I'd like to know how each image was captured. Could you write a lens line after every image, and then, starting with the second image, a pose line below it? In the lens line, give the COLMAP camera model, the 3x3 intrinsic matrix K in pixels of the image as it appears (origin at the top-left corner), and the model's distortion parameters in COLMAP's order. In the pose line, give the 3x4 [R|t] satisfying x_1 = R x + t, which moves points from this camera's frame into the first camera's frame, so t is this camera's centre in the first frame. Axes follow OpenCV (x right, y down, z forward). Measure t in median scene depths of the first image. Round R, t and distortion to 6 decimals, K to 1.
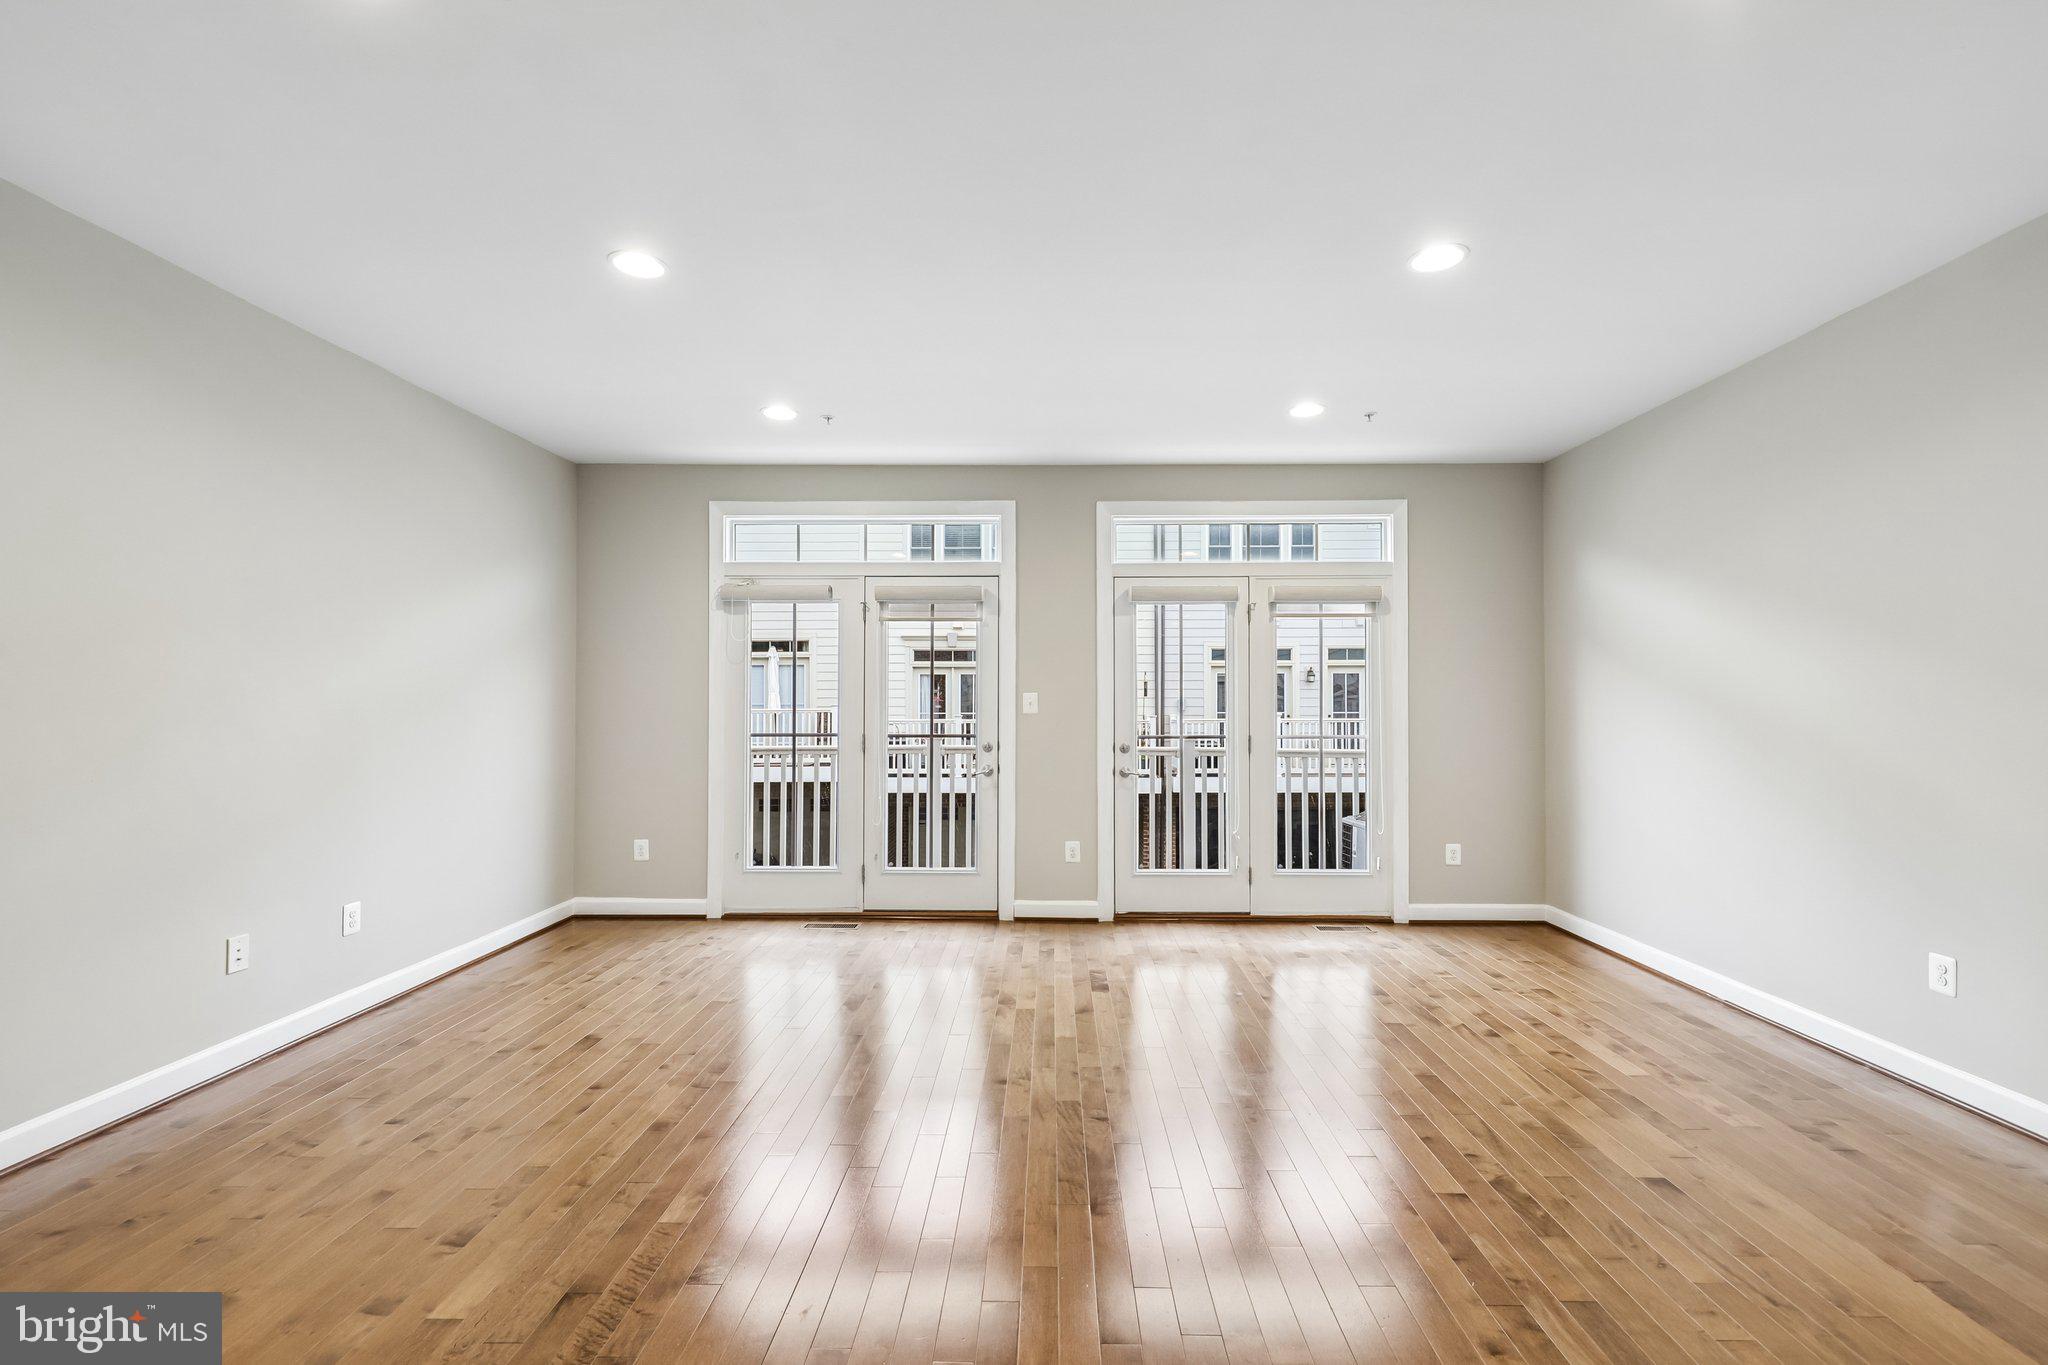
lens RADIAL K [[907.9, 0, 1042.4], [0, 907.9, 704.0], [0, 0, 1]] dist [0.008071, 0.000040]
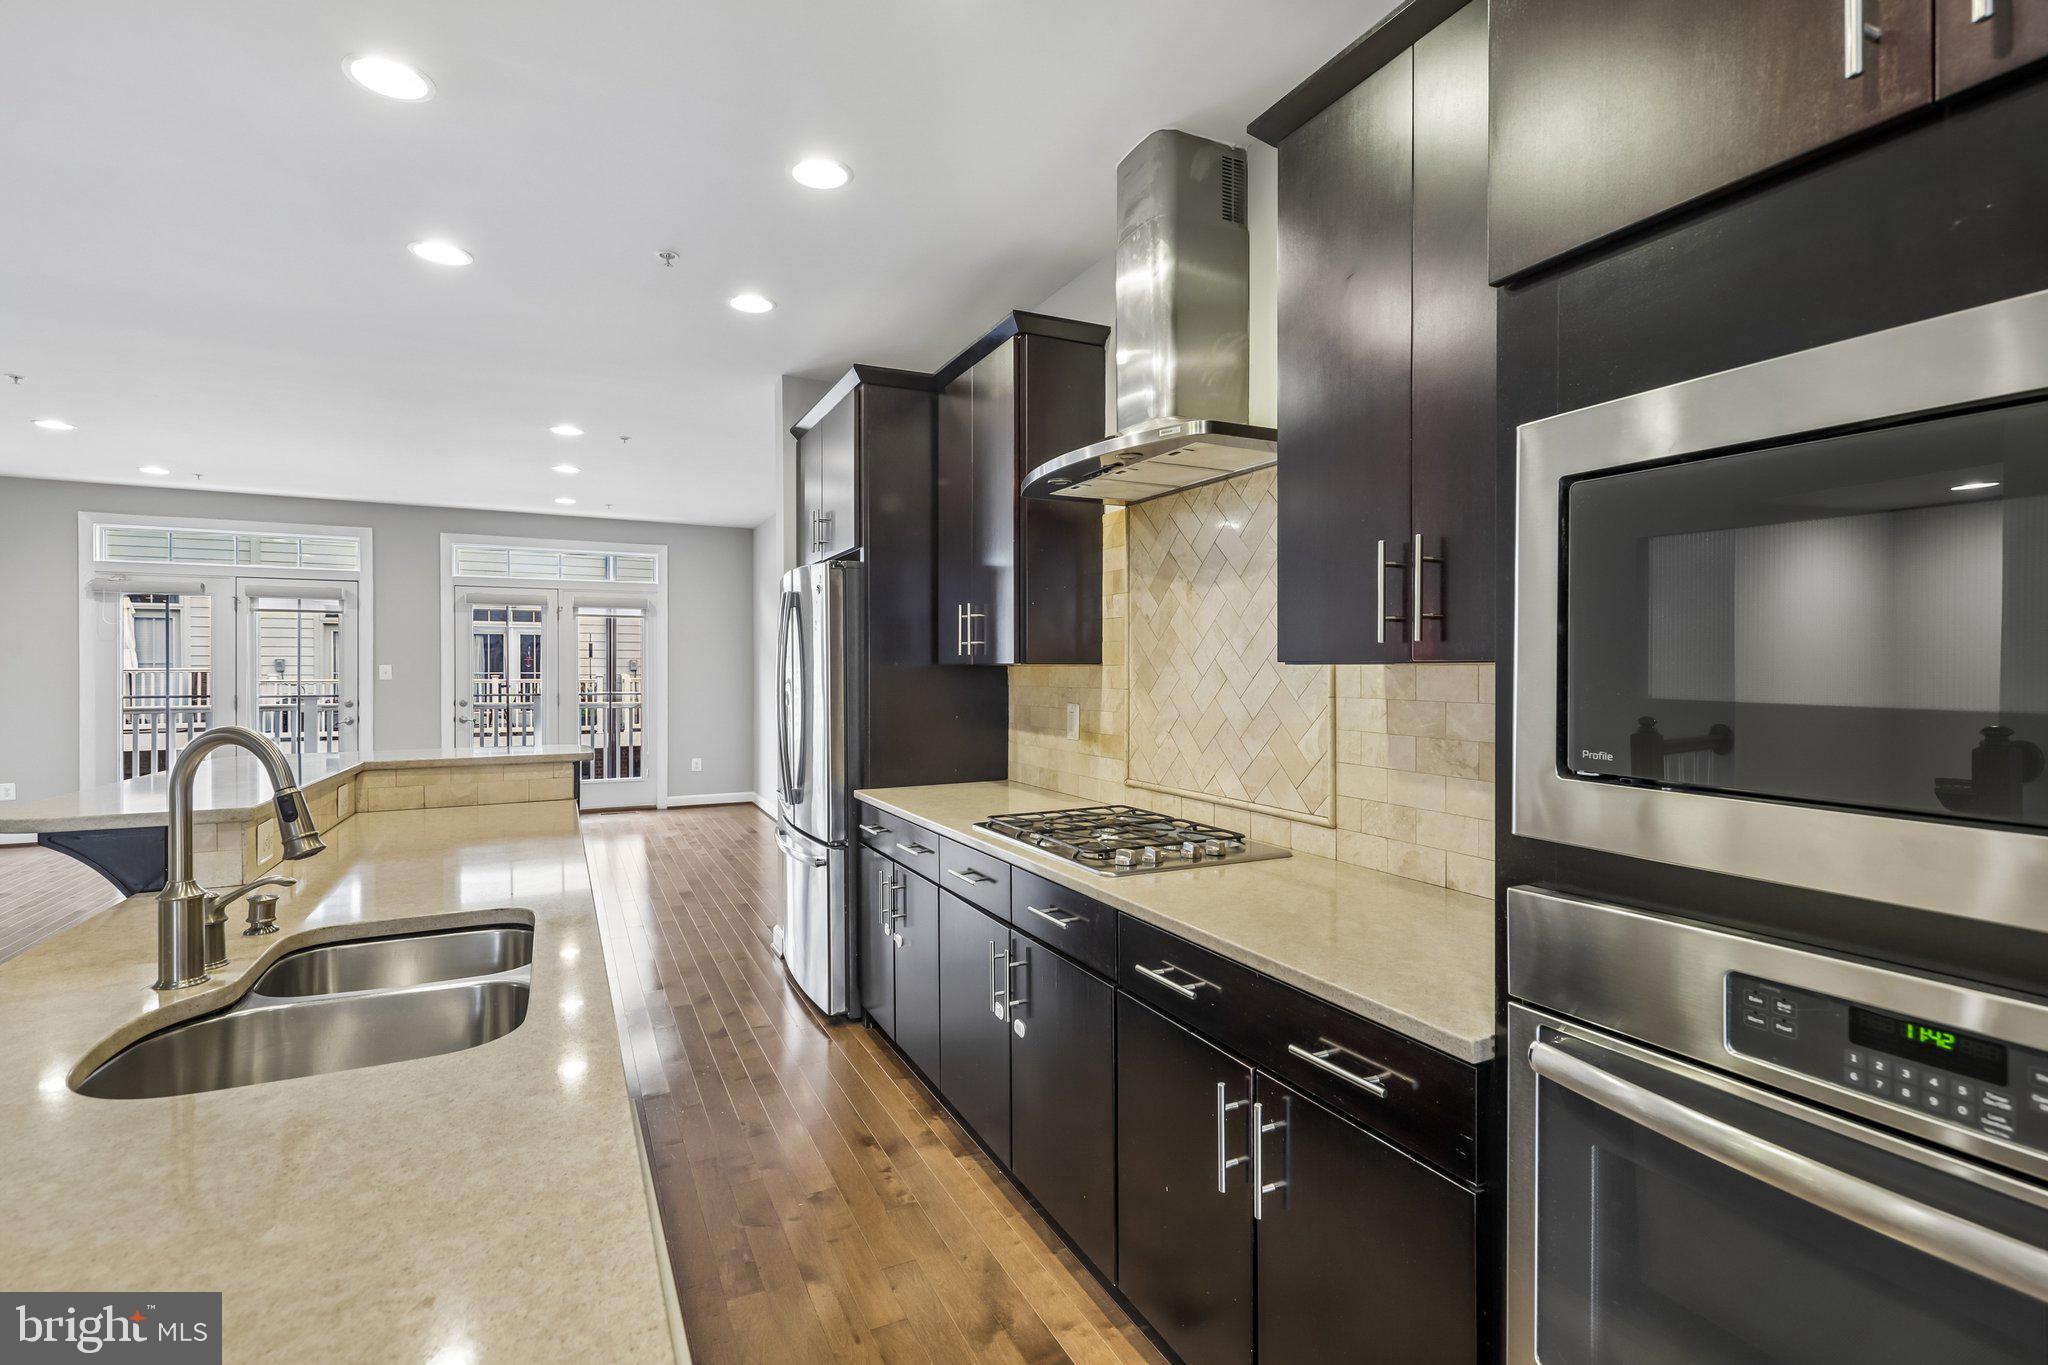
lens RADIAL K [[980.9, 0, 1042.4], [0, 980.9, 673.2], [0, 0, 1]] dist [0.012038, -0.002045]
pose [[0.893108, -0.001088, 0.449841, 0.210920], [-0.005343, 0.999901, 0.013025, -0.024598], [-0.449811, -0.014036, 0.893014, -0.836033]]
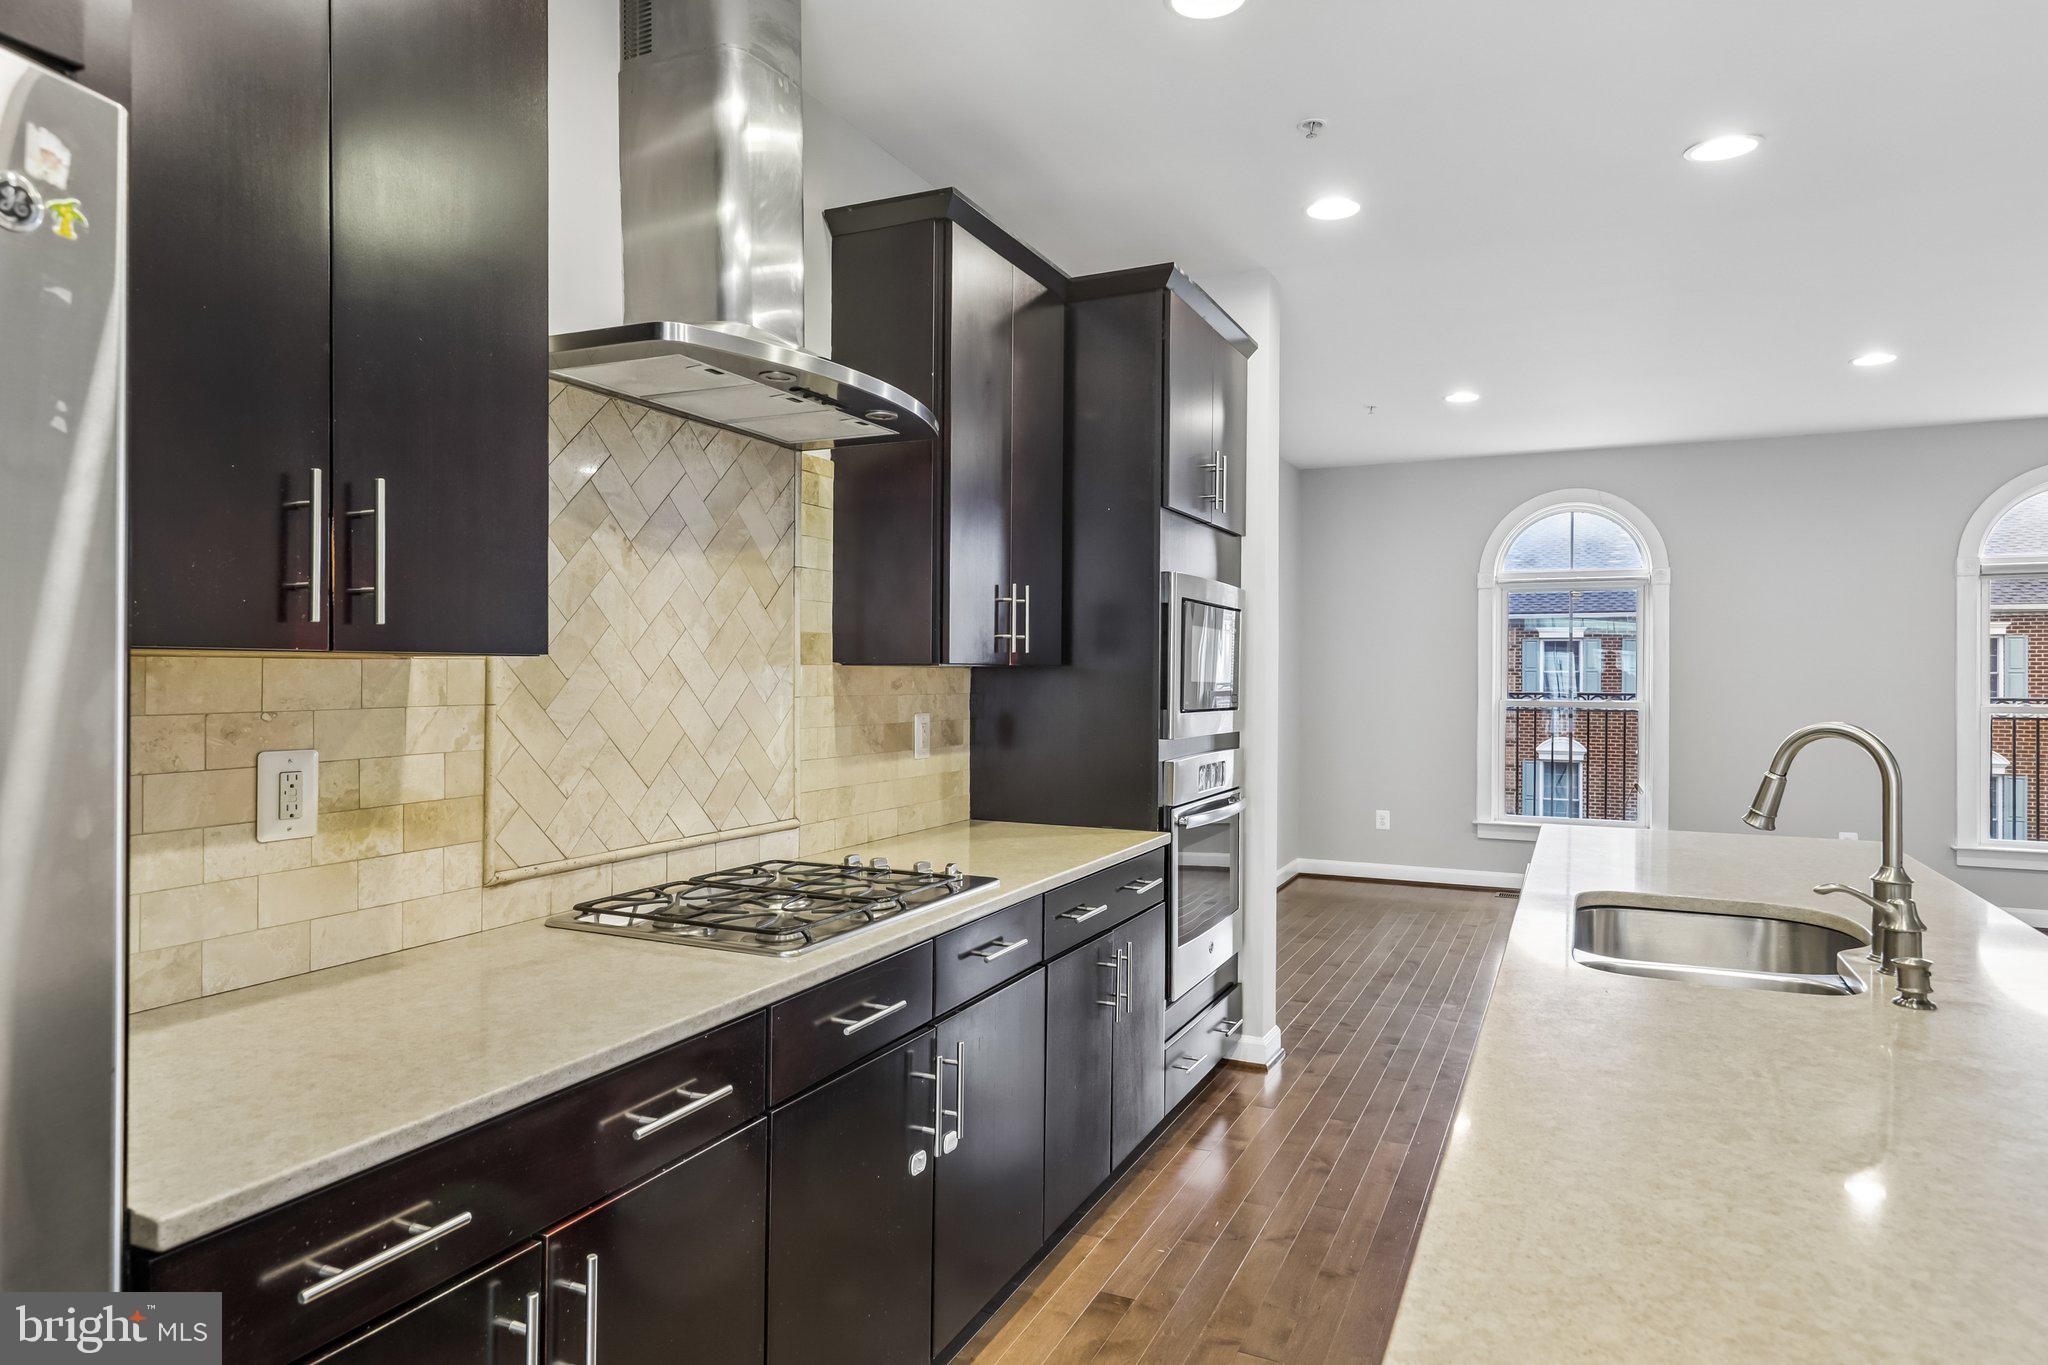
lens RADIAL K [[1252.4, 0, 1011.8], [0, 1252.4, 675.9], [0, 0, 1]] dist [0.019152, 0.002513]
pose [[-0.911747, -0.004571, 0.410727, 0.205468], [-0.007828, 0.999950, -0.006249, -0.015952], [-0.410678, -0.008912, -0.911737, -0.059941]]
